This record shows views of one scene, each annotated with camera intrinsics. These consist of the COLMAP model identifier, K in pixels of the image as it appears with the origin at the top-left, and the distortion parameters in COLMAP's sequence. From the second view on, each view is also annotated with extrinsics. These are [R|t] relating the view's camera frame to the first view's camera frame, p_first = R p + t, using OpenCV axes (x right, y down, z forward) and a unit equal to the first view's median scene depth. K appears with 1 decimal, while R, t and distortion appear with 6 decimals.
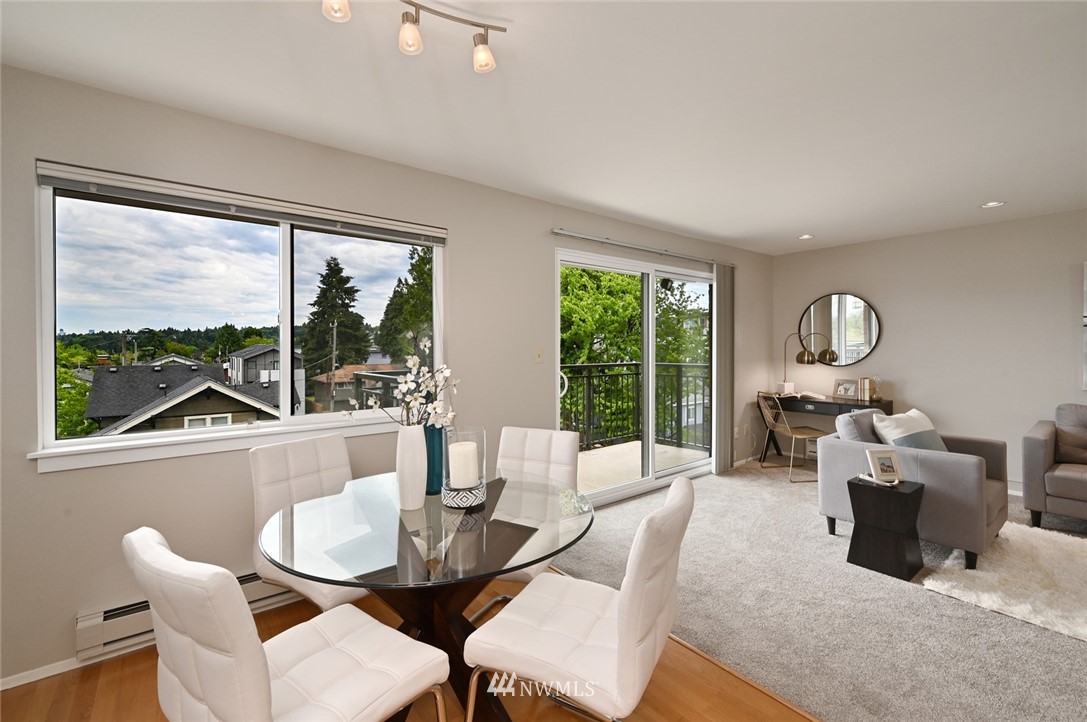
lens RADIAL K [[463.8, 0, 545.8], [0, 463.8, 354.5], [0, 0, 1]] dist [-0.001735, -0.000040]
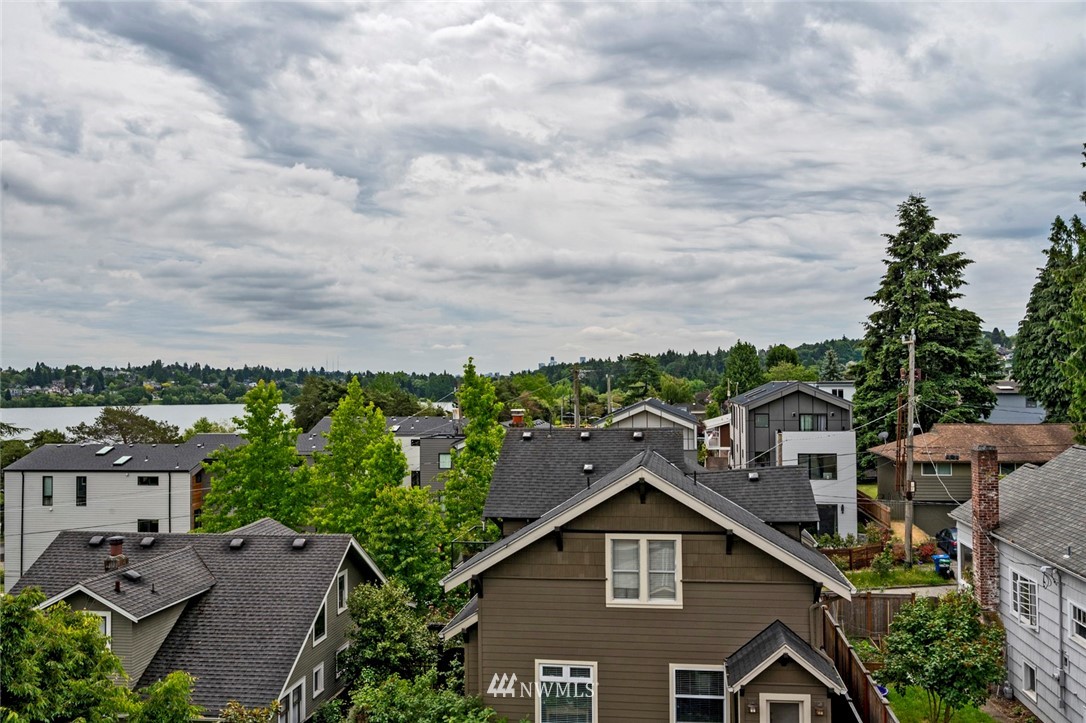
lens RADIAL K [[939.1, 0, 542.3], [0, 939.1, 355.3], [0, 0, 1]] dist [-0.003508, -0.000421]
pose [[0.682496, -0.026708, -0.730402, -0.018865], [-0.003408, 0.999205, -0.039721, -0.007875], [0.730882, 0.029599, 0.681862, 0.076875]]
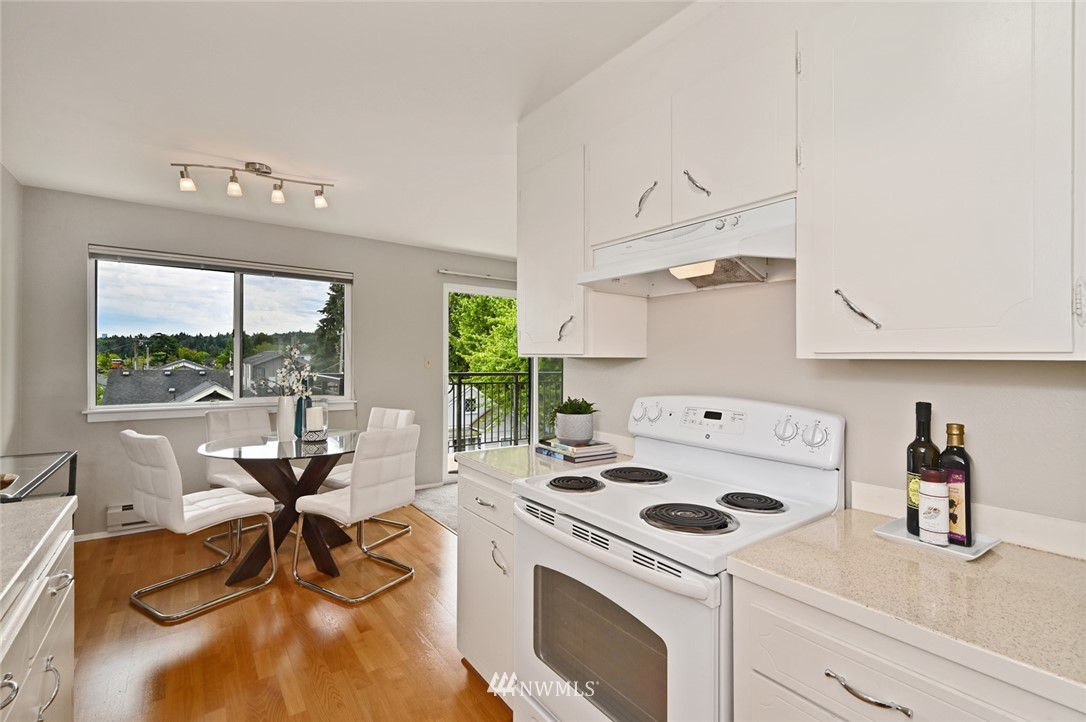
lens RADIAL K [[486.9, 0, 545.1], [0, 486.9, 367.7], [0, 0, 1]] dist [0.001524, 0.000164]
pose [[0.999047, 0.015433, -0.040828, 0.019838], [-0.015269, 0.999874, 0.004325, 0.000346], [0.040889, -0.003697, 0.999157, -0.021712]]
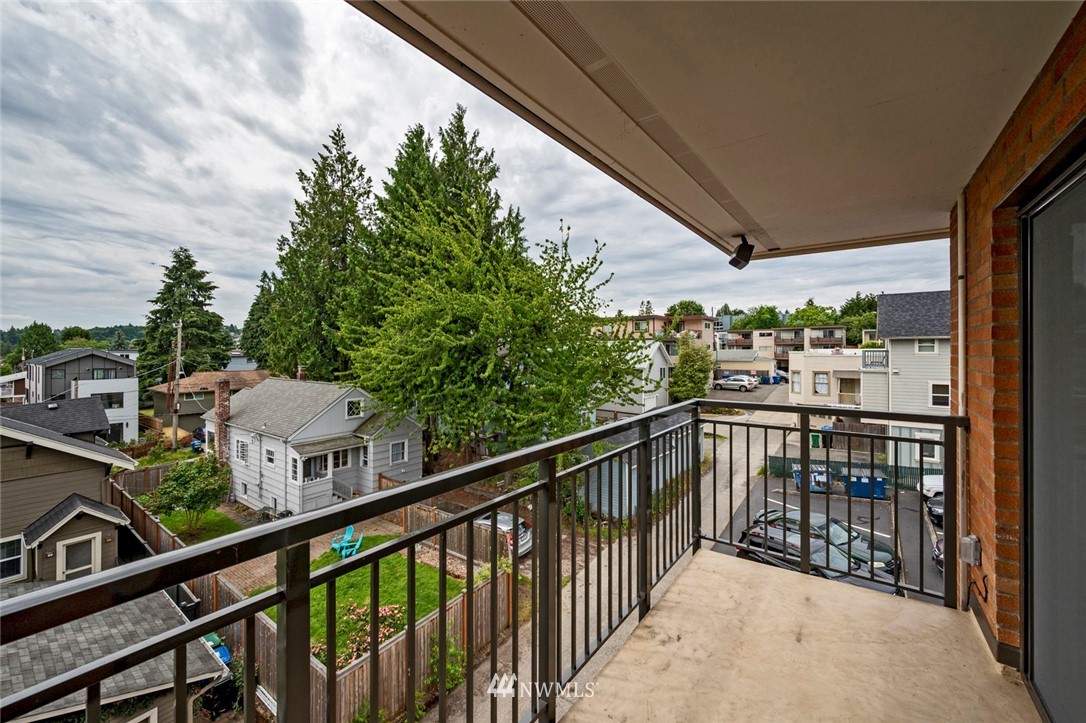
lens RADIAL K [[435.1, 0, 538.8], [0, 435.1, 348.5], [0, 0, 1]] dist [0.000776, 0.000261]
pose [[0.969868, -0.000283, 0.243633, -0.012675], [0.004908, 0.999819, -0.018375, -0.003331], [-0.243584, 0.019017, 0.969693, 0.063164]]
